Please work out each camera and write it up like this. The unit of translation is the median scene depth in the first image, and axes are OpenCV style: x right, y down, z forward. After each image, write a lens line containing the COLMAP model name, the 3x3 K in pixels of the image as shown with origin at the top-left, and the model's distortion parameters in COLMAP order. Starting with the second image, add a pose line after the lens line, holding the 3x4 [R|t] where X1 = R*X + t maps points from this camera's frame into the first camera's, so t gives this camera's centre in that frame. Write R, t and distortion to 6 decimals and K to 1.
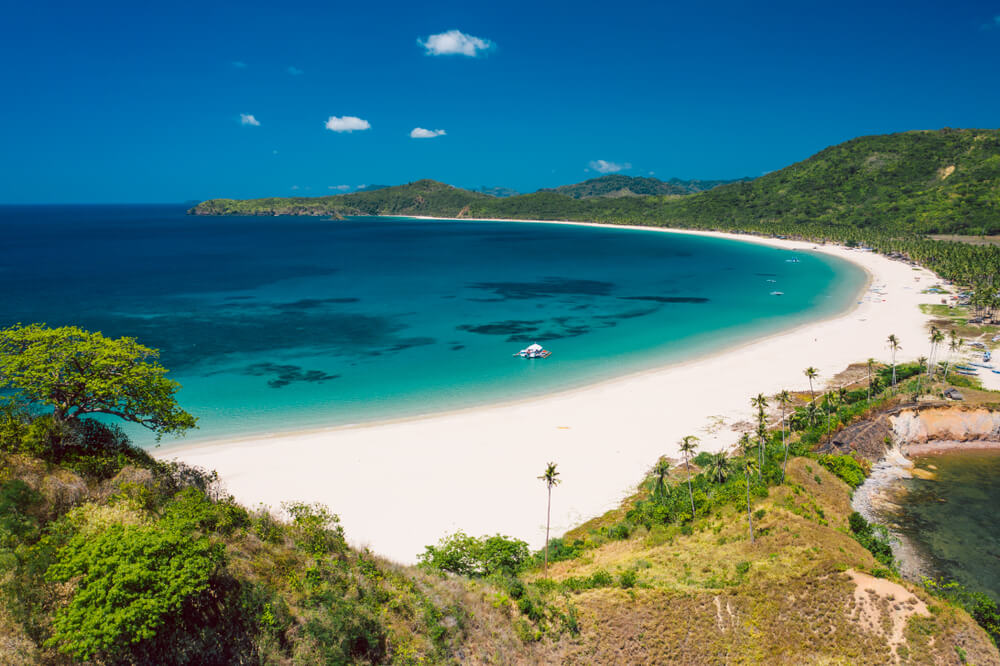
lens RADIAL K [[760.3, 0, 498.3], [0, 760.3, 336.1], [0, 0, 1]] dist [-0.032765, 0.013022]
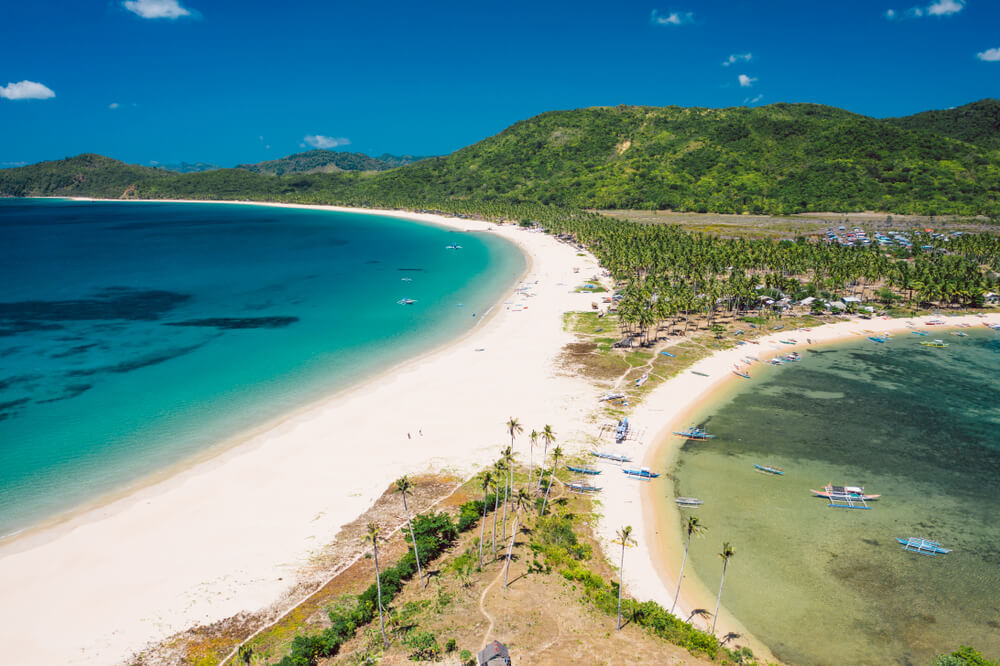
lens RADIAL K [[760.3, 0, 499.6], [0, 760.3, 331.6], [0, 0, 1]] dist [-0.032765, 0.013022]
pose [[0.936601, -0.072101, 0.342900, 0.065337], [0.063565, 0.997325, 0.036084, -0.015569], [-0.344584, -0.012000, 0.938679, 0.084474]]
